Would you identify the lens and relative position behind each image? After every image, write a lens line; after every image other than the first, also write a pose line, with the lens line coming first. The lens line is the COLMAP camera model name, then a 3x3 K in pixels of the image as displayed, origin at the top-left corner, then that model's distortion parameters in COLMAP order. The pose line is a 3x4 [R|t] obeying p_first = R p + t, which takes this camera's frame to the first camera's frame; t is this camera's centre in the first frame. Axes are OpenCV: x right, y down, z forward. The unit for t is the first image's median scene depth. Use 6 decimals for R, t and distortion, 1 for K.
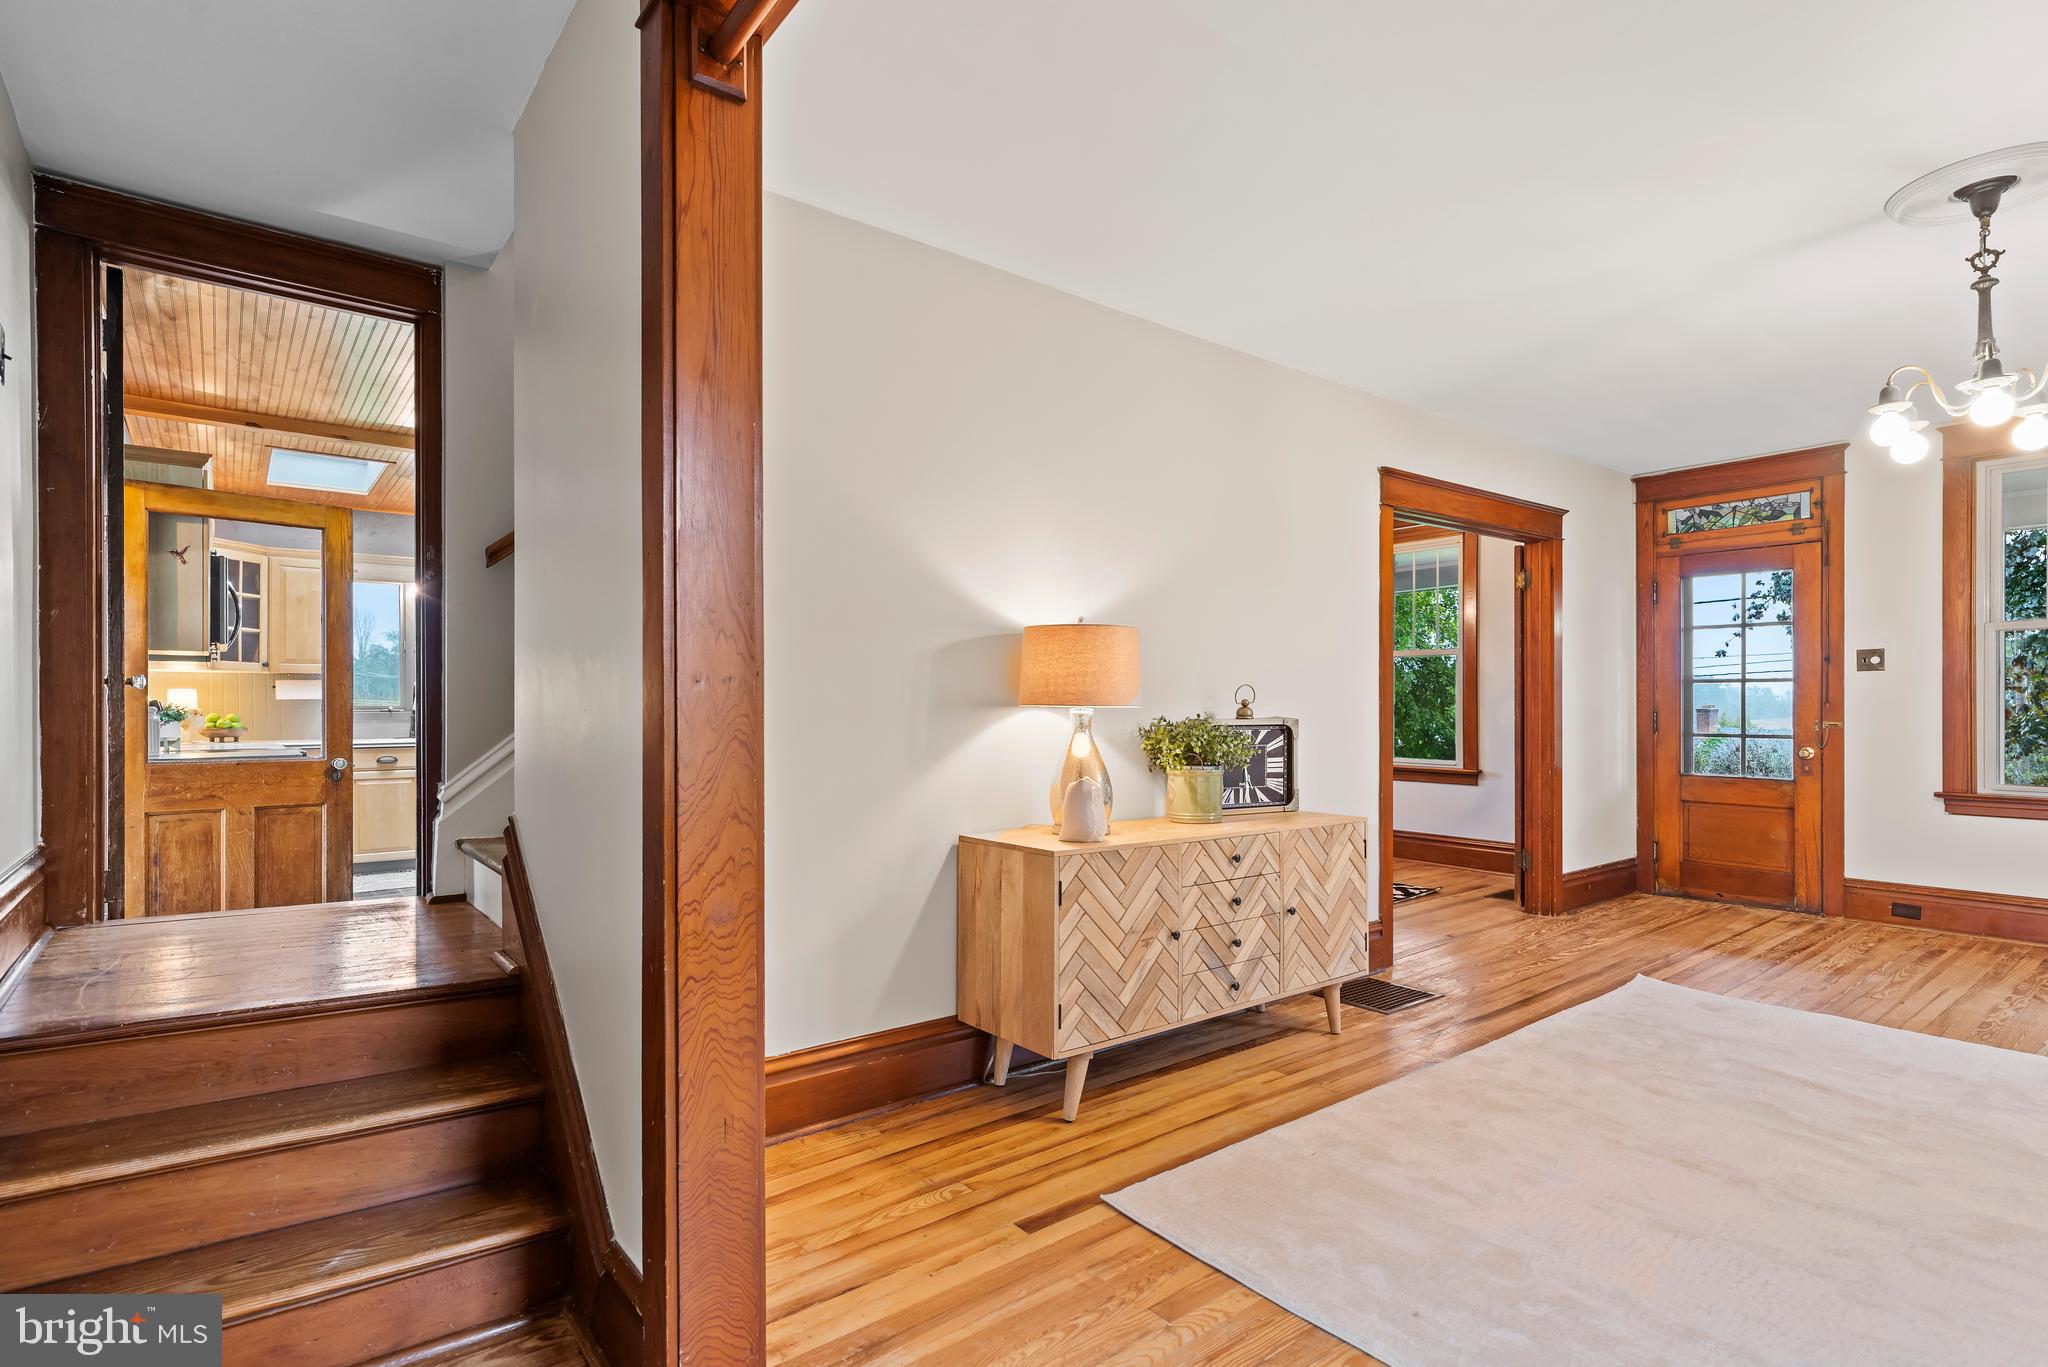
lens RADIAL K [[1024.4, 0, 1028.3], [0, 1024.4, 707.8], [0, 0, 1]] dist [-0.001328, -0.000051]
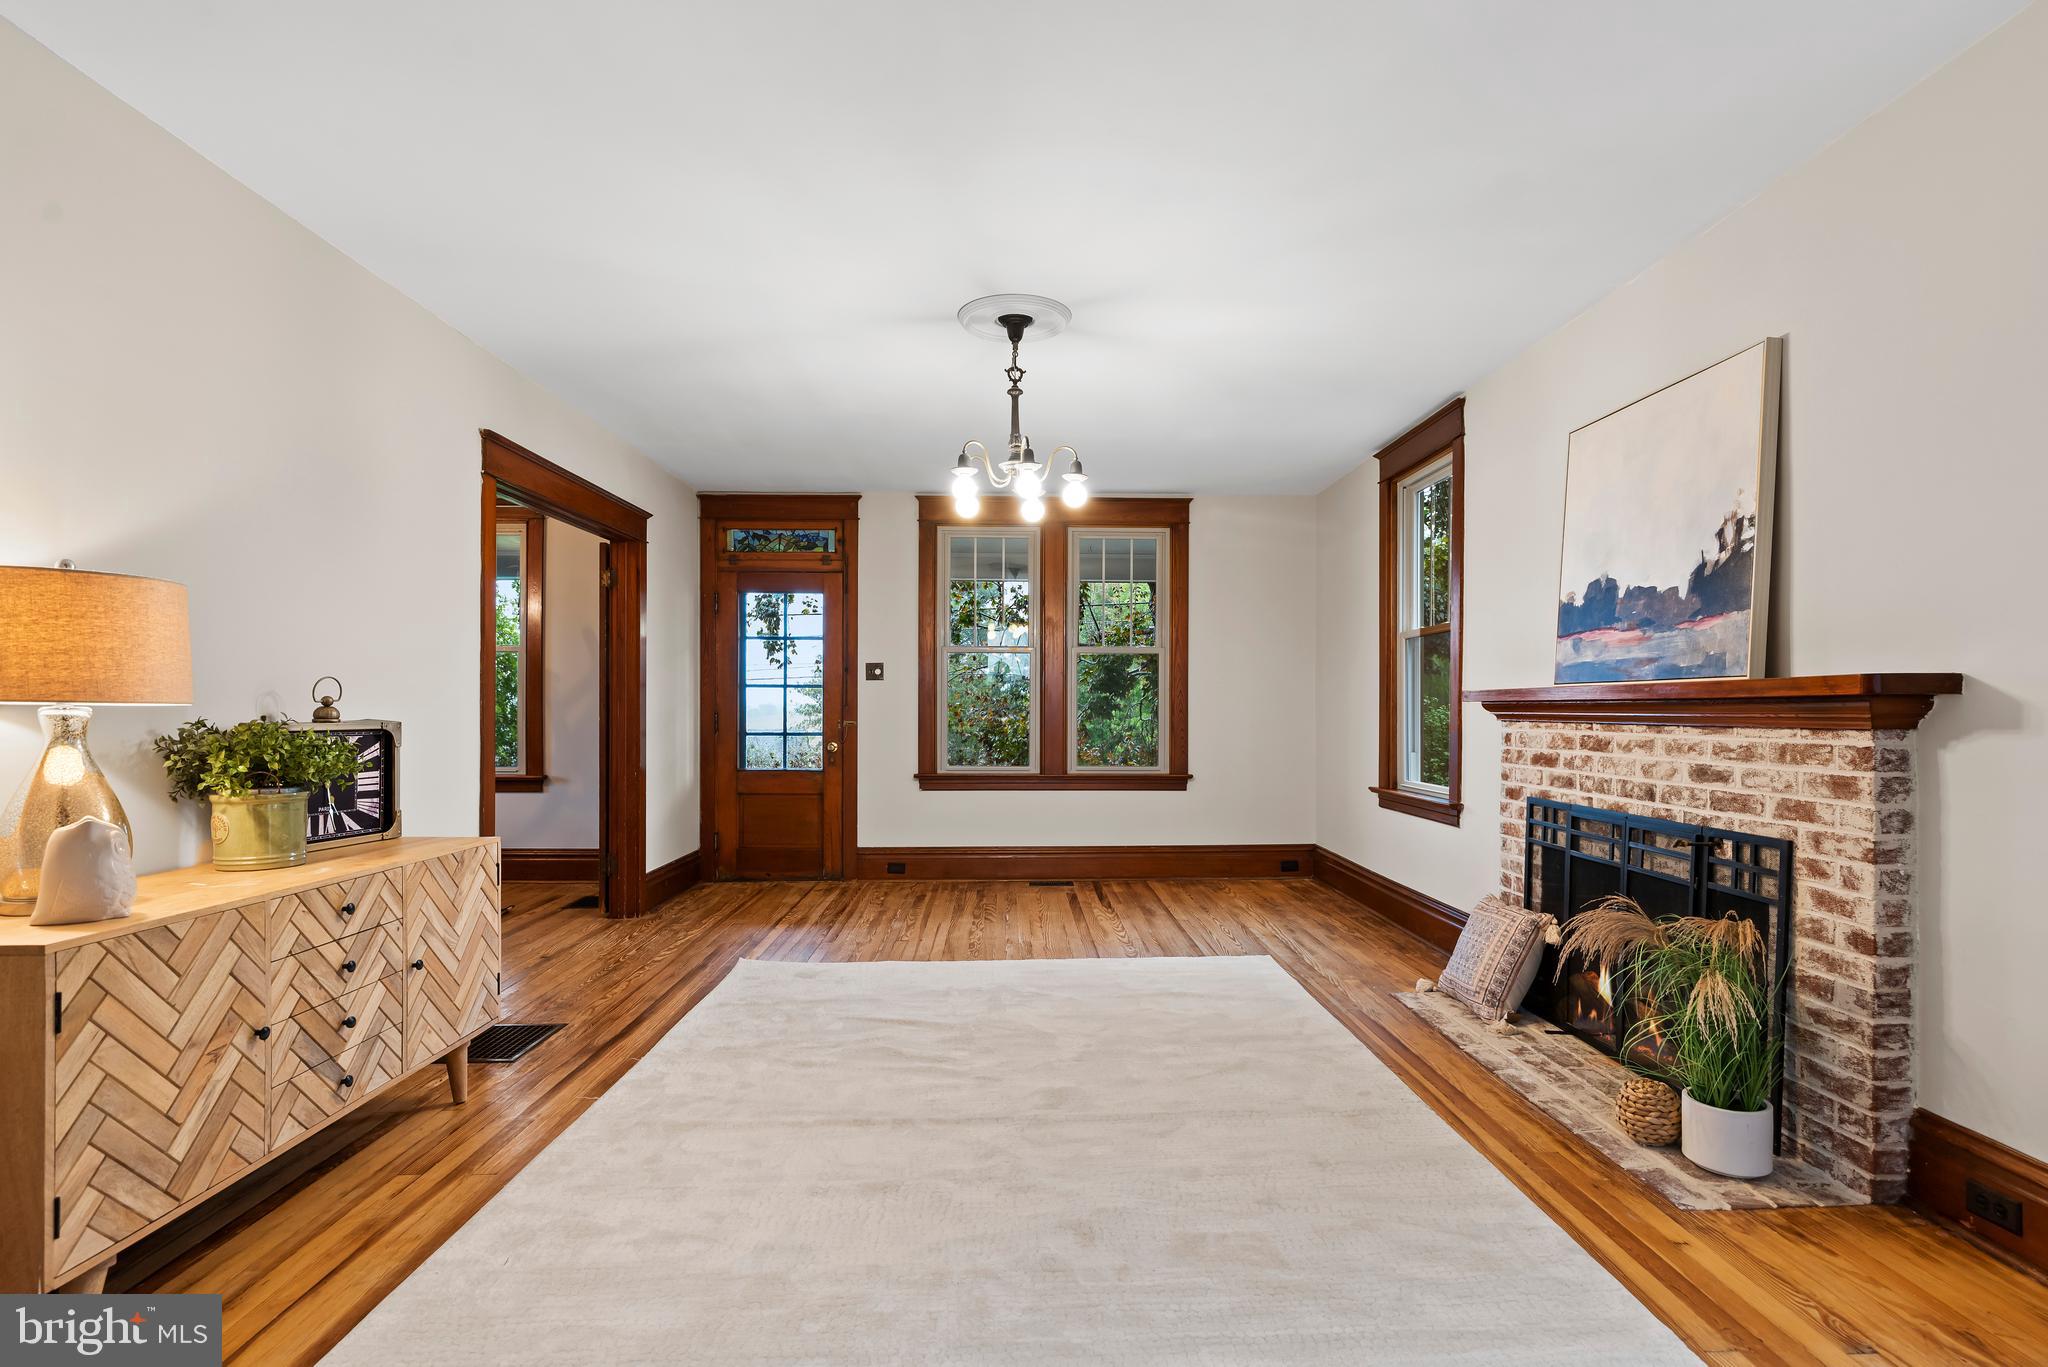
lens RADIAL K [[1016.7, 0, 1055.8], [0, 1016.7, 711.0], [0, 0, 1]] dist [-0.000693, -0.000581]
pose [[0.585617, 0.000703, 0.810588, -0.083633], [-0.001045, 0.999999, -0.000112, 0.002314], [-0.810587, -0.000782, 0.585617, 0.133773]]
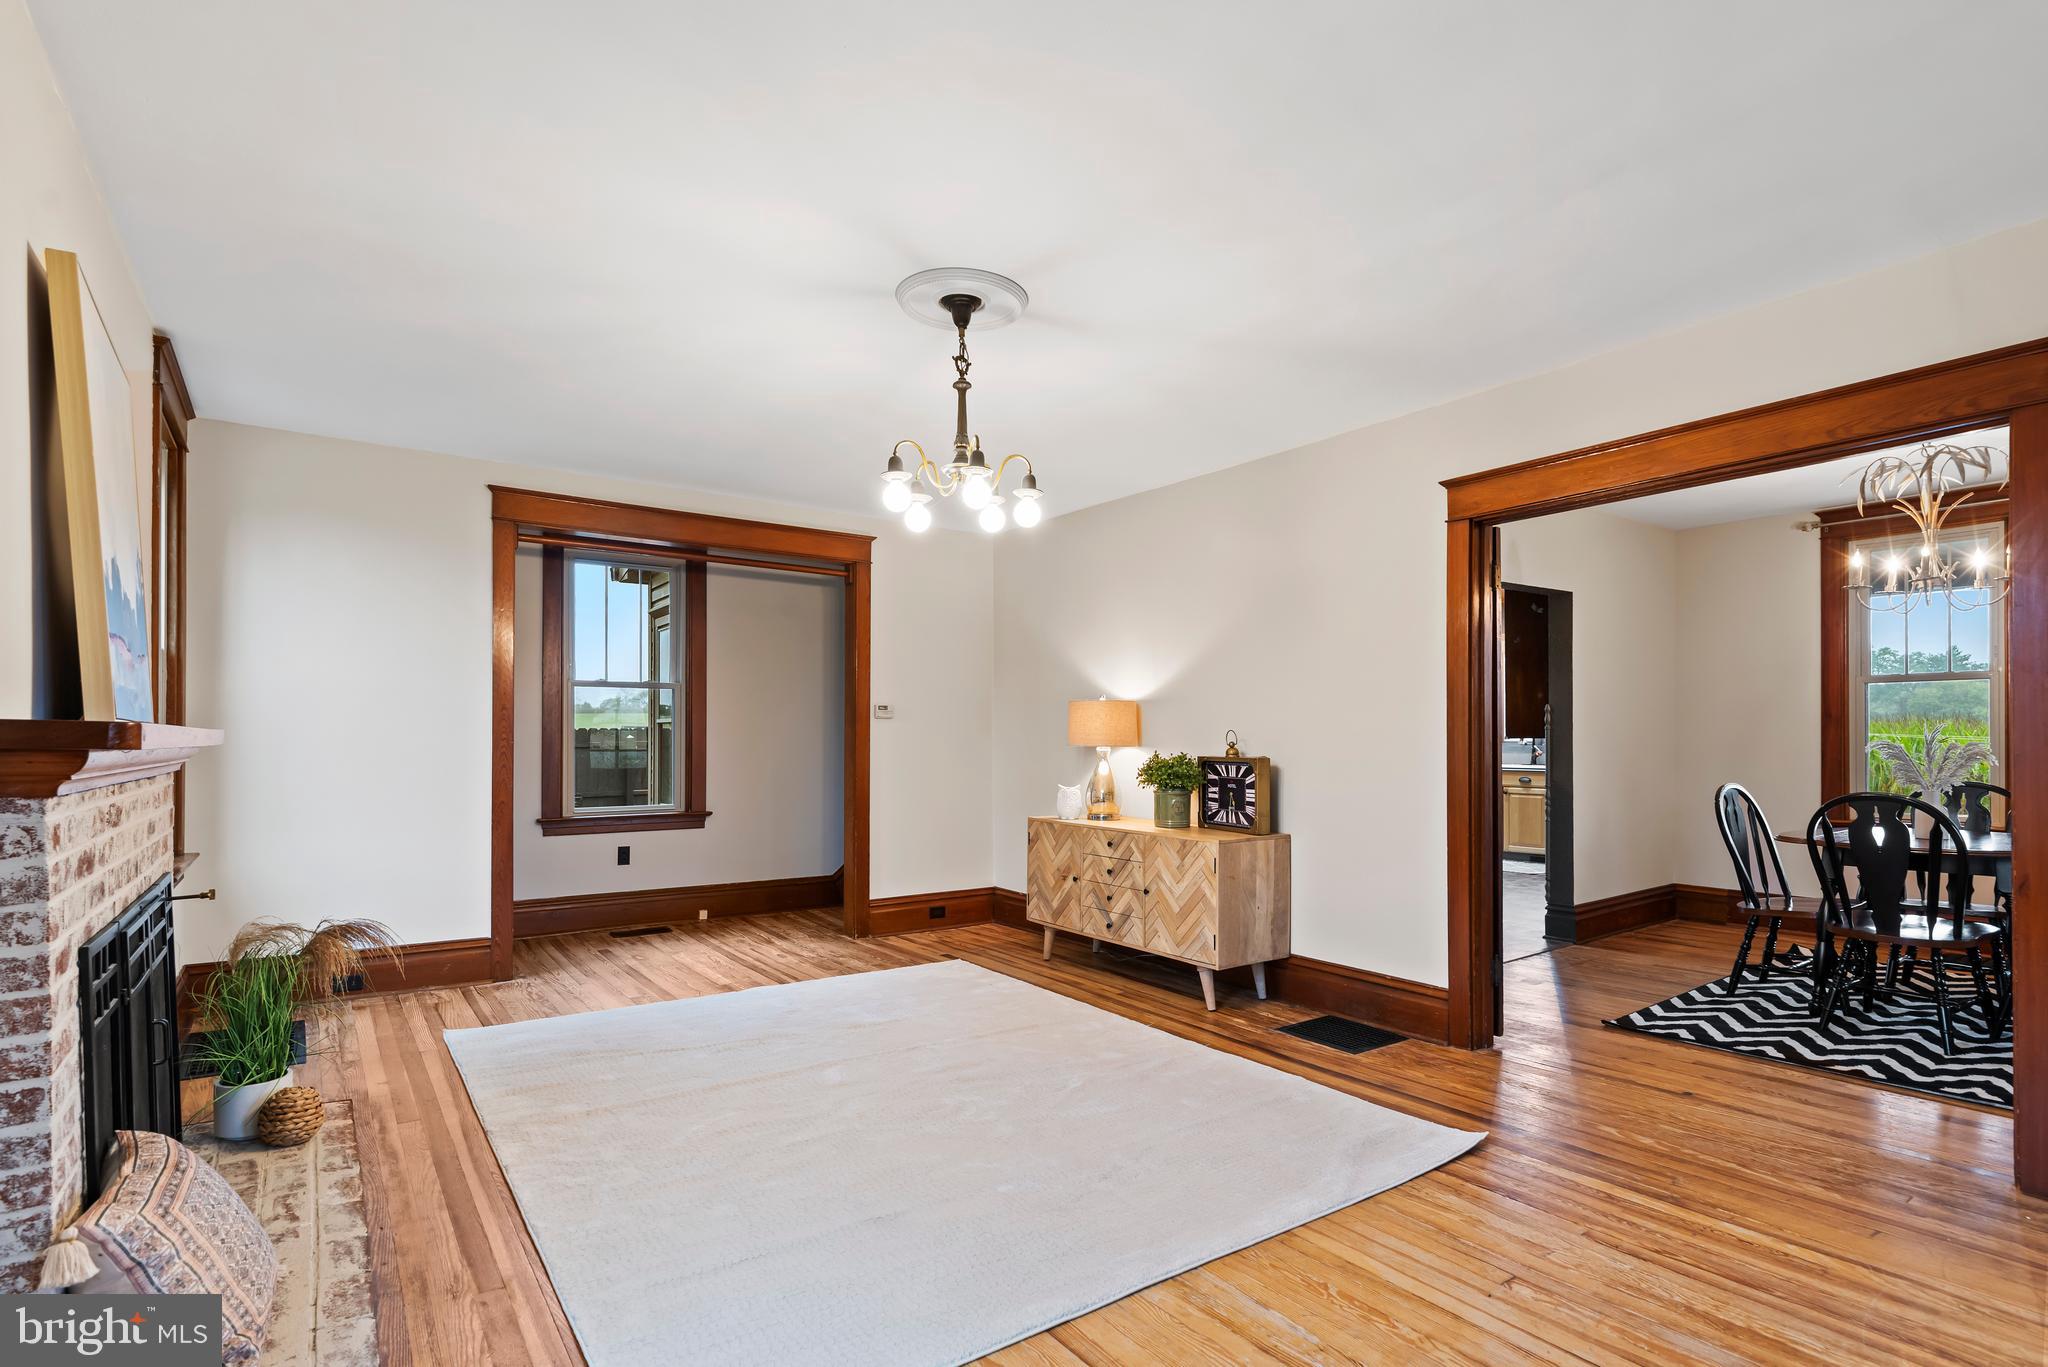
lens RADIAL K [[1018.0, 0, 1036.4], [0, 1018.0, 731.7], [0, 0, 1]] dist [-0.001169, -0.000173]
pose [[-0.057589, -0.004496, -0.998330, 1.555646], [-0.000765, 0.999990, -0.004459, -0.015363], [0.998340, 0.000507, -0.057592, 0.864172]]
